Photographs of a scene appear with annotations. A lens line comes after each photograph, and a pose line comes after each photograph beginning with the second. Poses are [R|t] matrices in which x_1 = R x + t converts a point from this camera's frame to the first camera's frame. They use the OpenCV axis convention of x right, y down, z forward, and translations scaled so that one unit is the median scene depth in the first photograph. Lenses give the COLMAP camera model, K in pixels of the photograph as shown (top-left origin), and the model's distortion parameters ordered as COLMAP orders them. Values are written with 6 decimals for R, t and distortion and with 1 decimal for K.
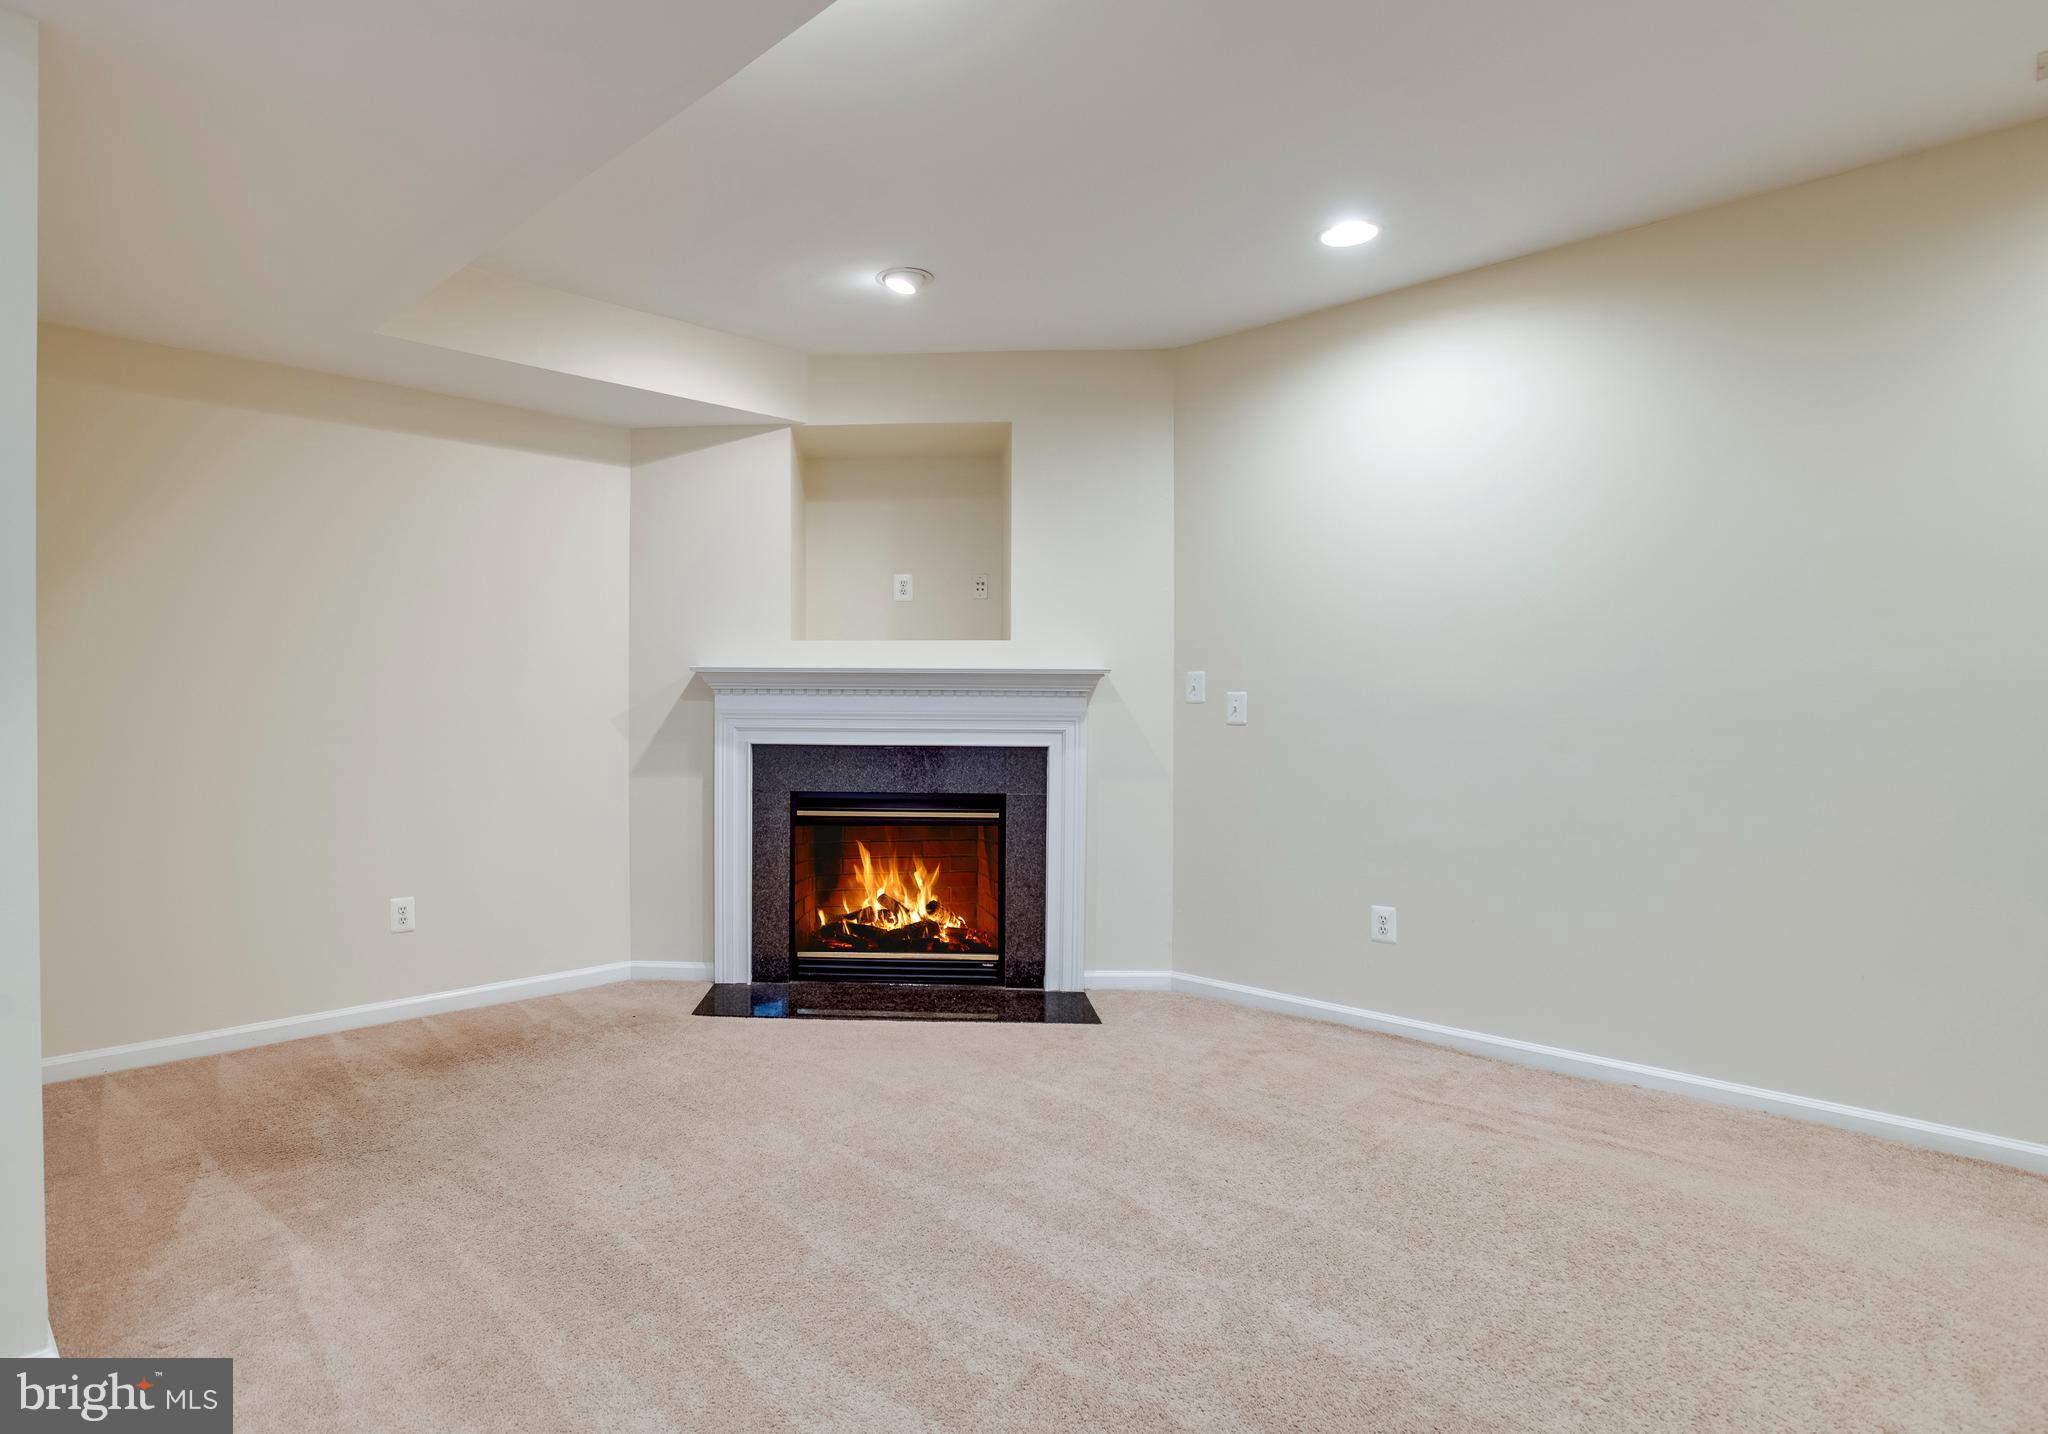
lens RADIAL K [[1208.1, 0, 1024.0], [0, 1208.1, 717.0], [0, 0, 1]] dist [-0.002349, -0.000247]
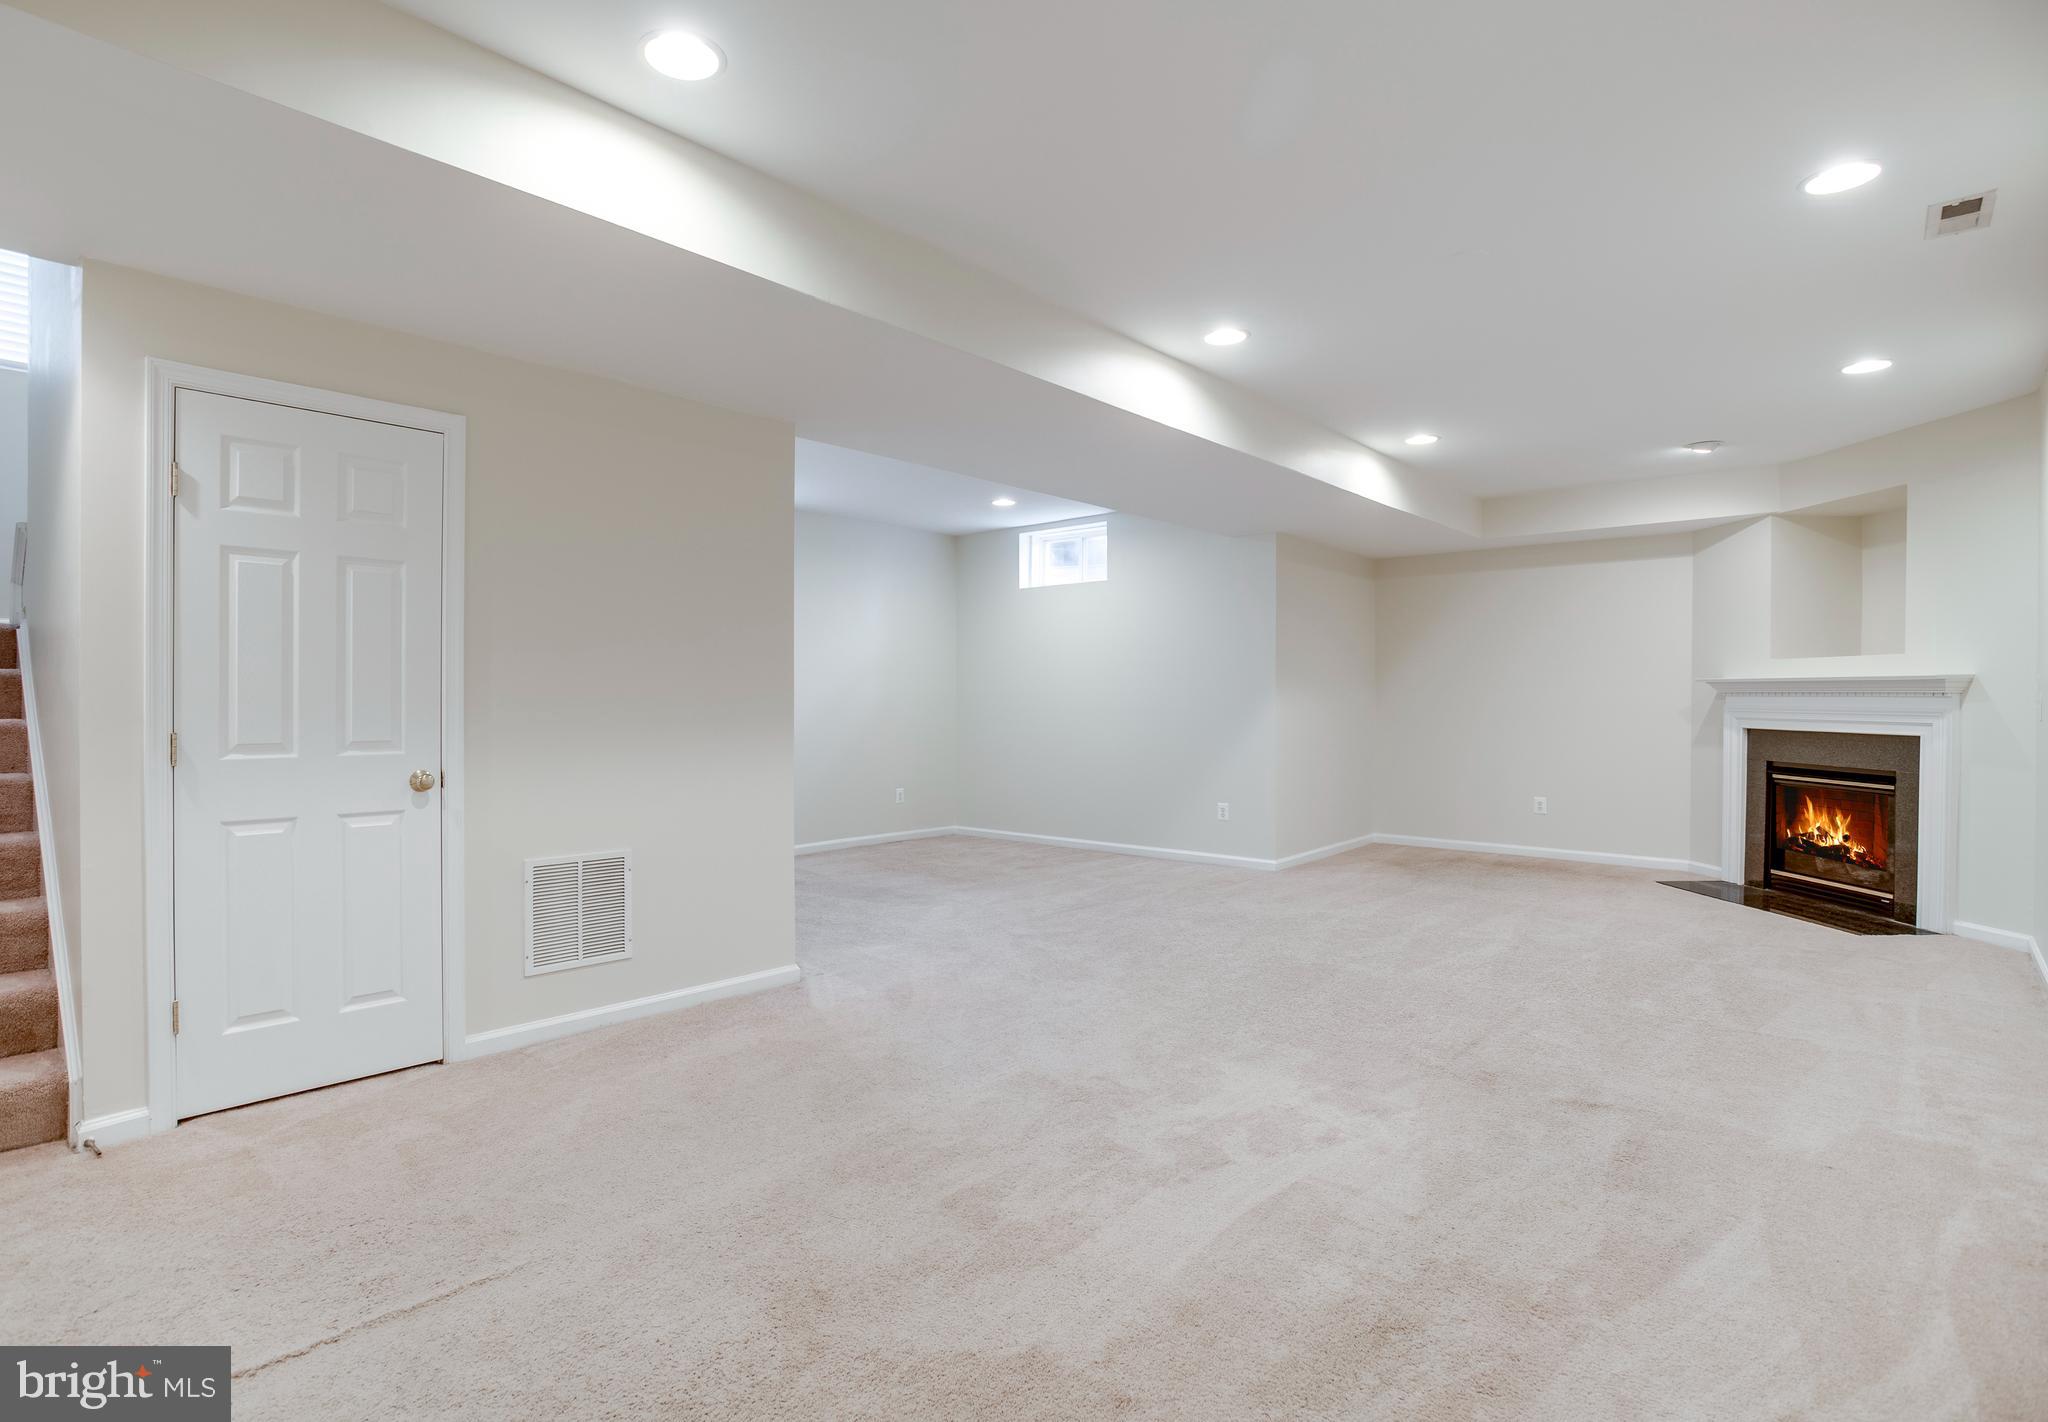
lens RADIAL K [[1043.8, 0, 984.1], [0, 1043.8, 703.1], [0, 0, 1]] dist [-0.063778, 0.026227]
pose [[0.094731, 0.003850, -0.995495, 0.967404], [-0.011521, 0.999930, 0.002770, -0.001850], [0.995436, 0.011206, 0.094769, -0.082494]]
